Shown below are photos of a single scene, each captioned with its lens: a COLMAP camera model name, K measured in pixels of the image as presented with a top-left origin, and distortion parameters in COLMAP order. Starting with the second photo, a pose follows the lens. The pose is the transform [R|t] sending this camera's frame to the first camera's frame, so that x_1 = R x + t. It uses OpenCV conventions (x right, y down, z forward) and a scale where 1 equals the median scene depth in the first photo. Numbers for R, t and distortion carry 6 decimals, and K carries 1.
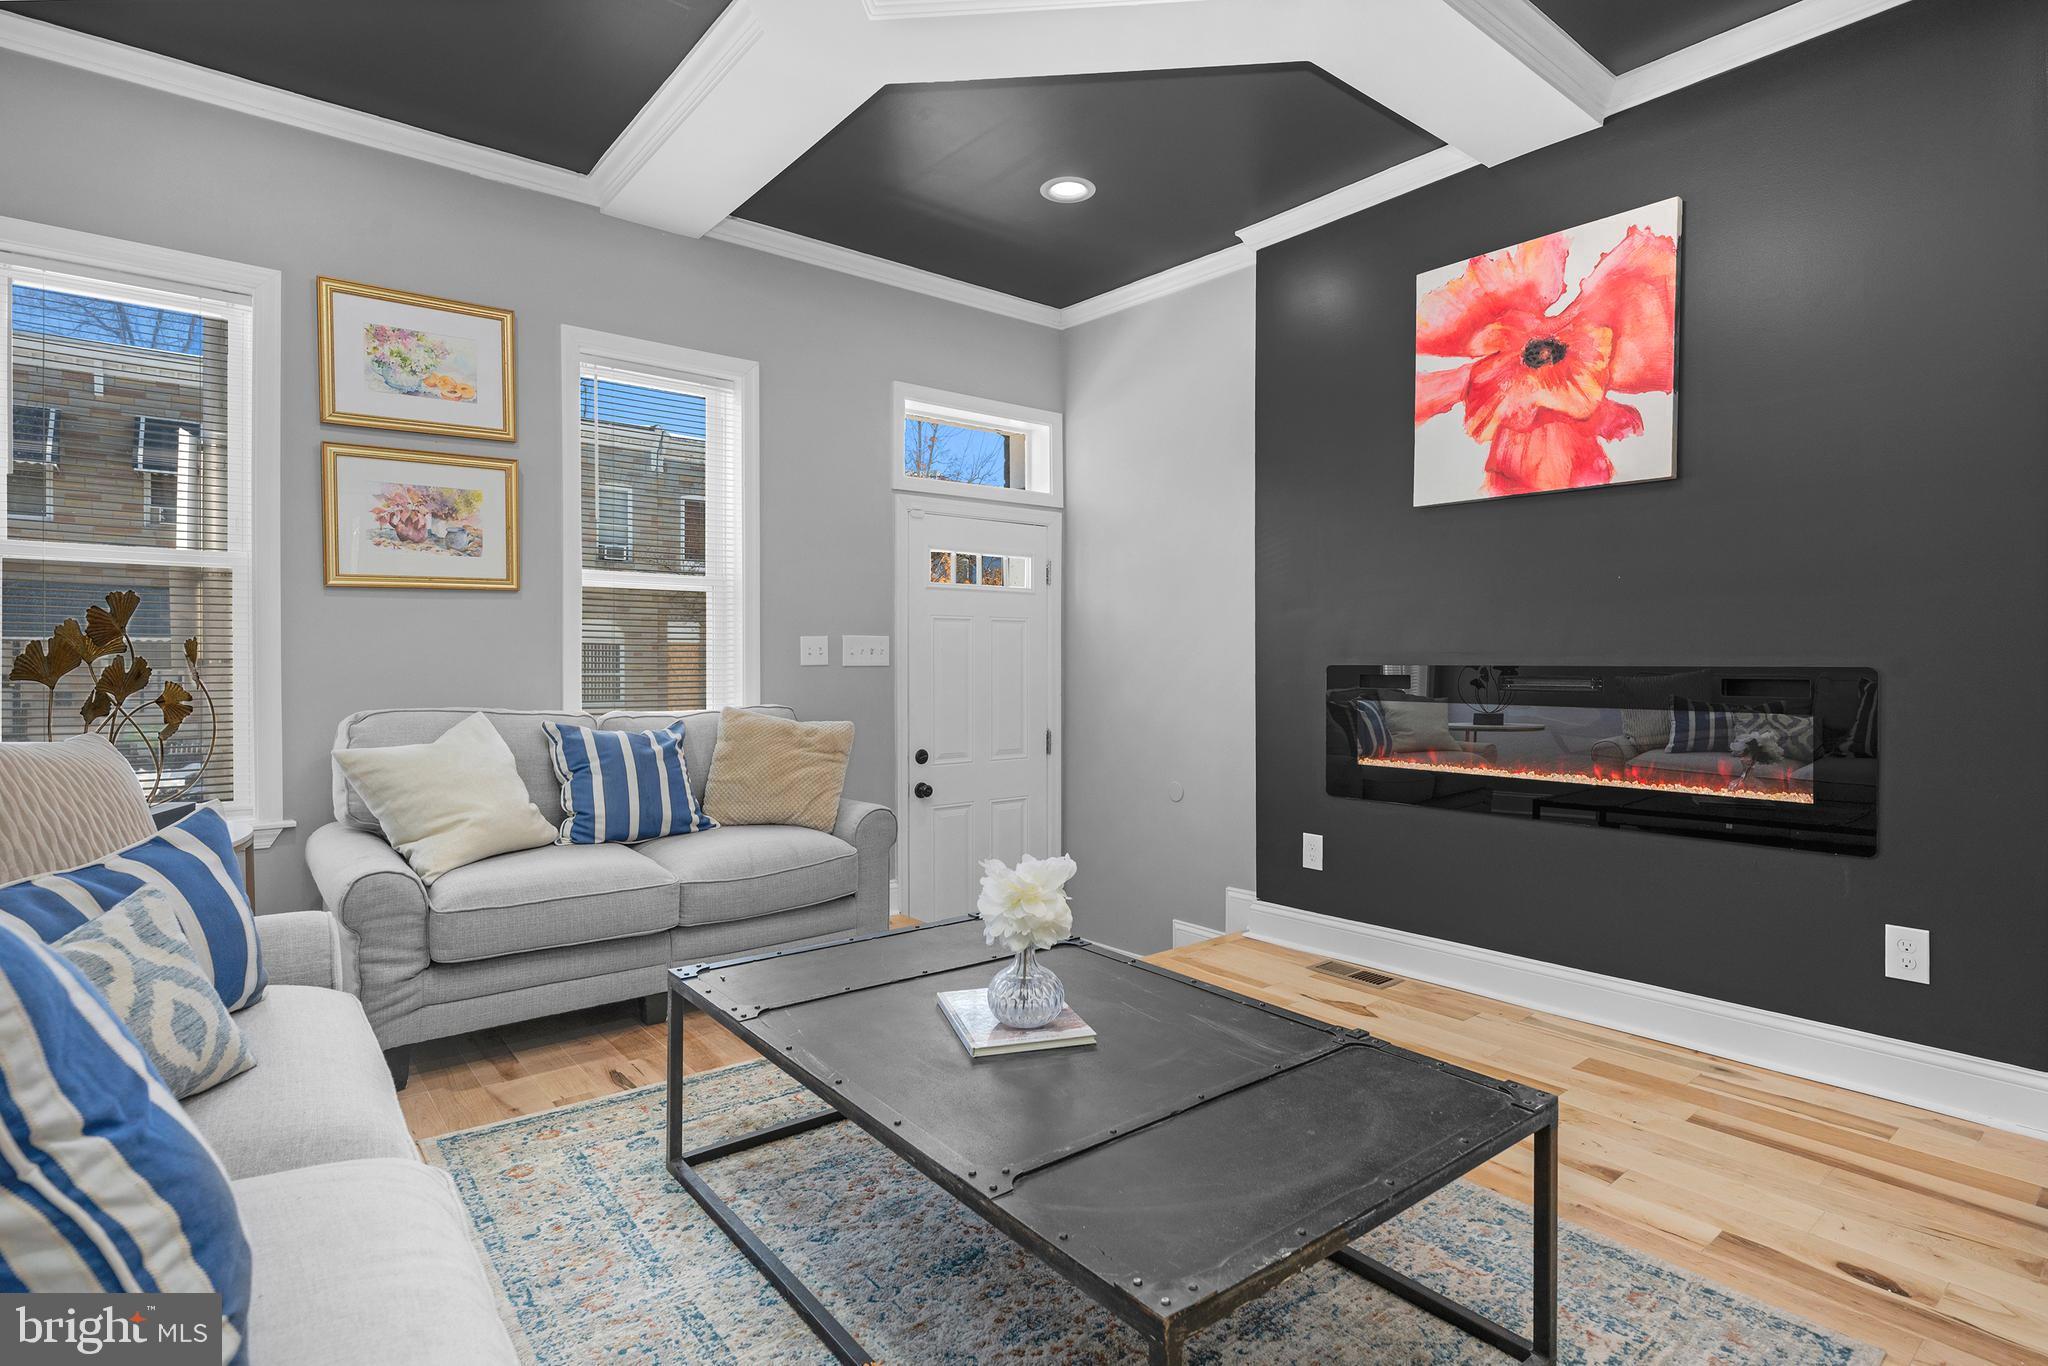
lens RADIAL K [[1024.4, 0, 1034.3], [0, 1024.4, 667.3], [0, 0, 1]] dist [-0.005957, 0.002344]
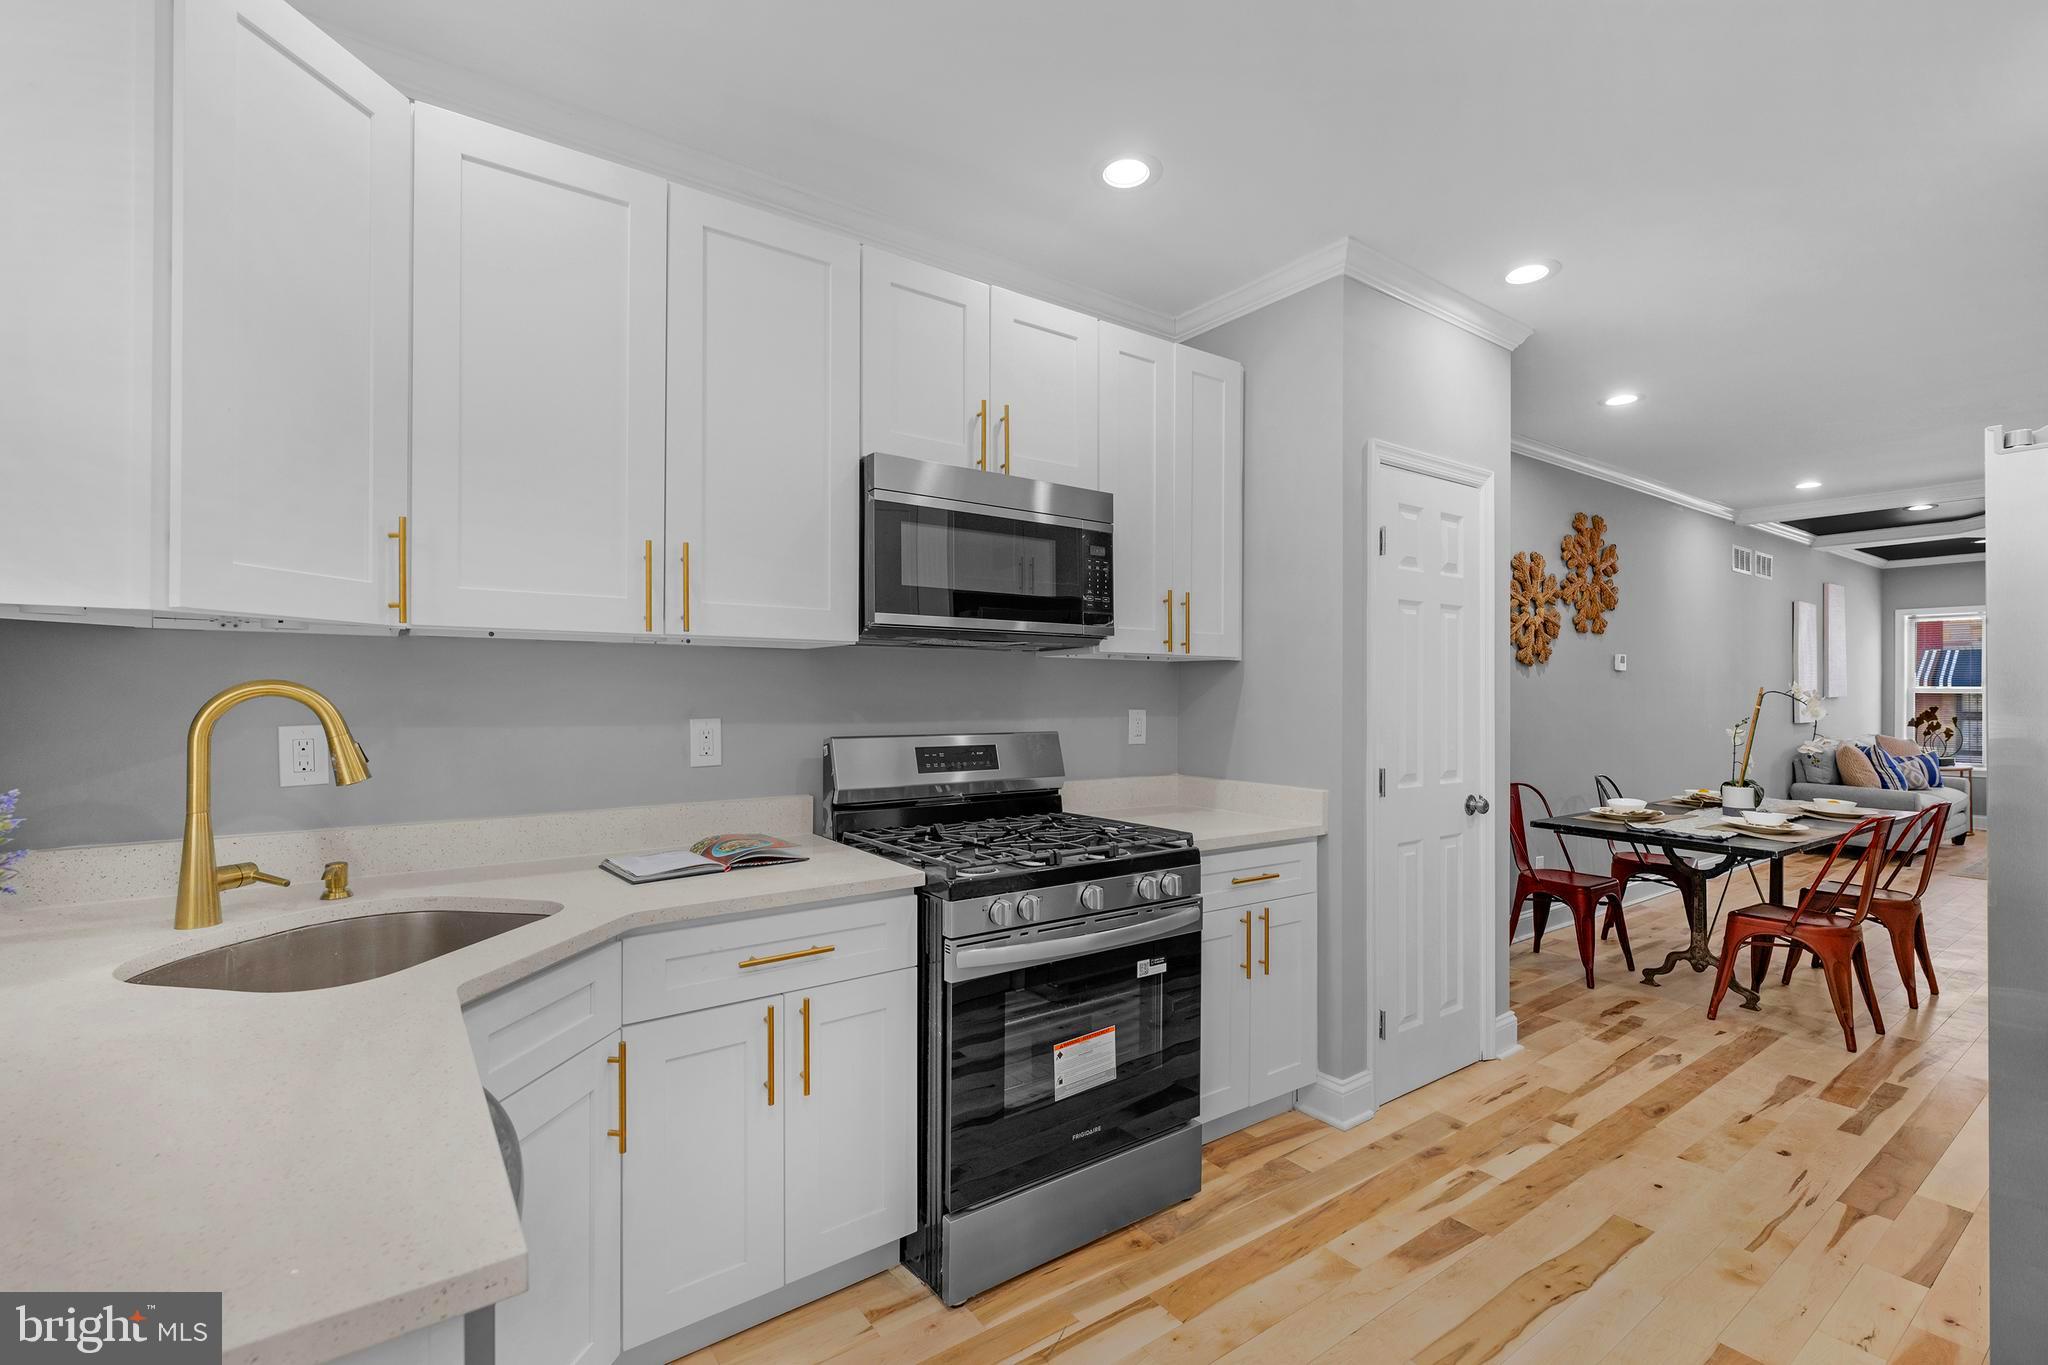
lens RADIAL K [[901.9, 0, 1020.8], [0, 901.9, 684.2], [0, 0, 1]] dist [-0.003898, 0.001025]
pose [[-0.062759, -0.004343, -0.998019, 2.306504], [-0.009898, 0.999944, -0.003729, -0.085123], [0.997980, 0.009645, -0.062798, -1.917364]]
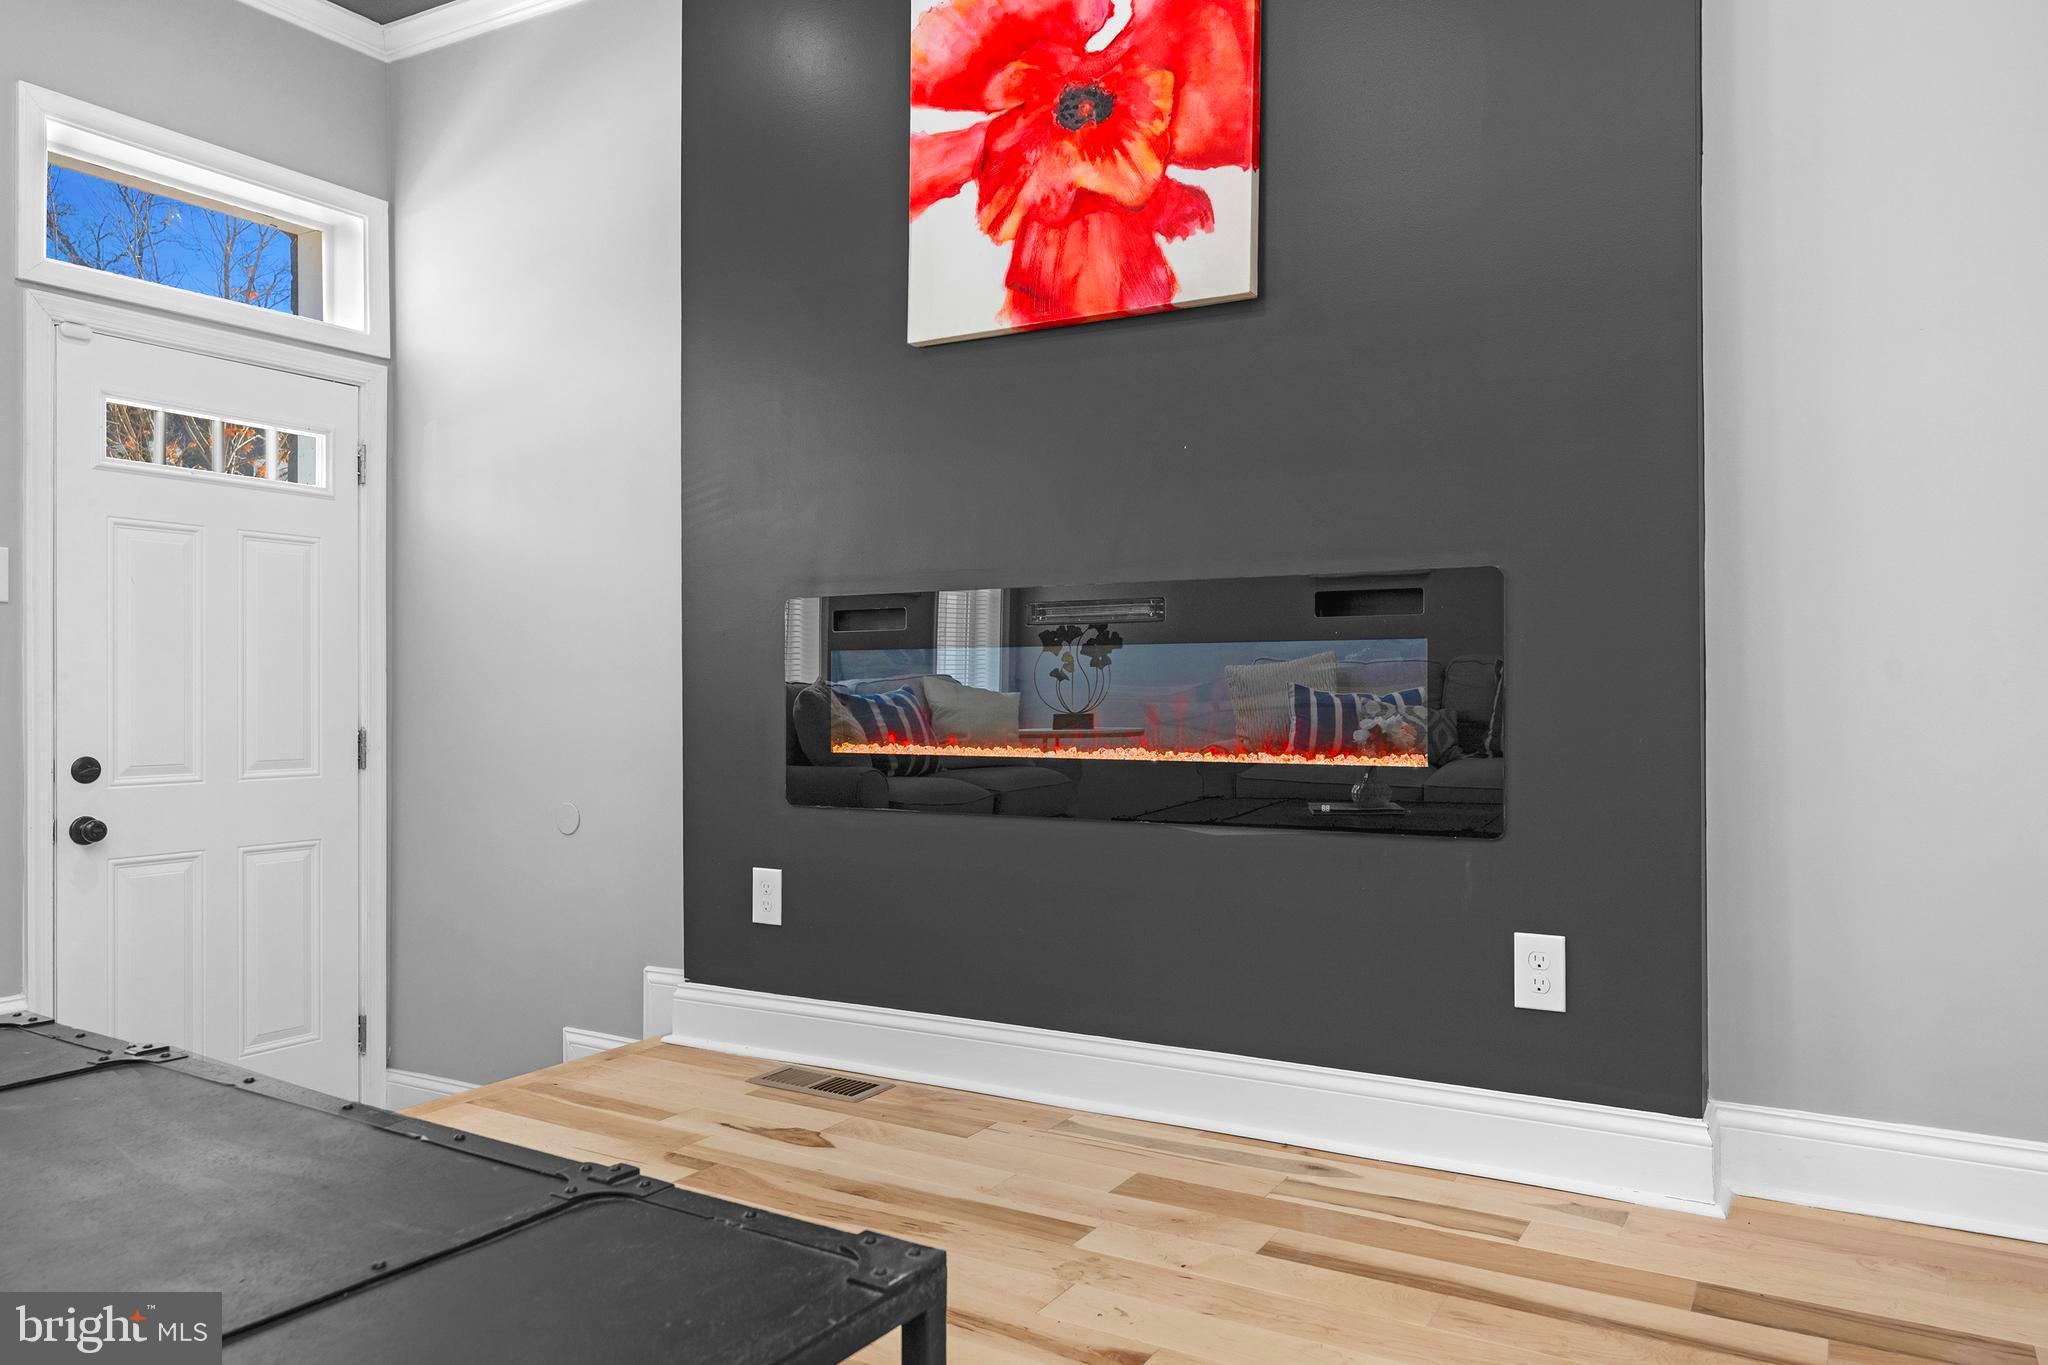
lens RADIAL K [[1386.2, 0, 1014.3], [0, 1386.2, 692.9], [0, 0, 1]] dist [0.000268, 0.005969]
pose [[0.939467, 0.001931, 0.342635, 0.148402], [0.001600, 0.999949, -0.010022, 0.077218], [-0.342636, 0.009963, 0.939415, 0.177894]]
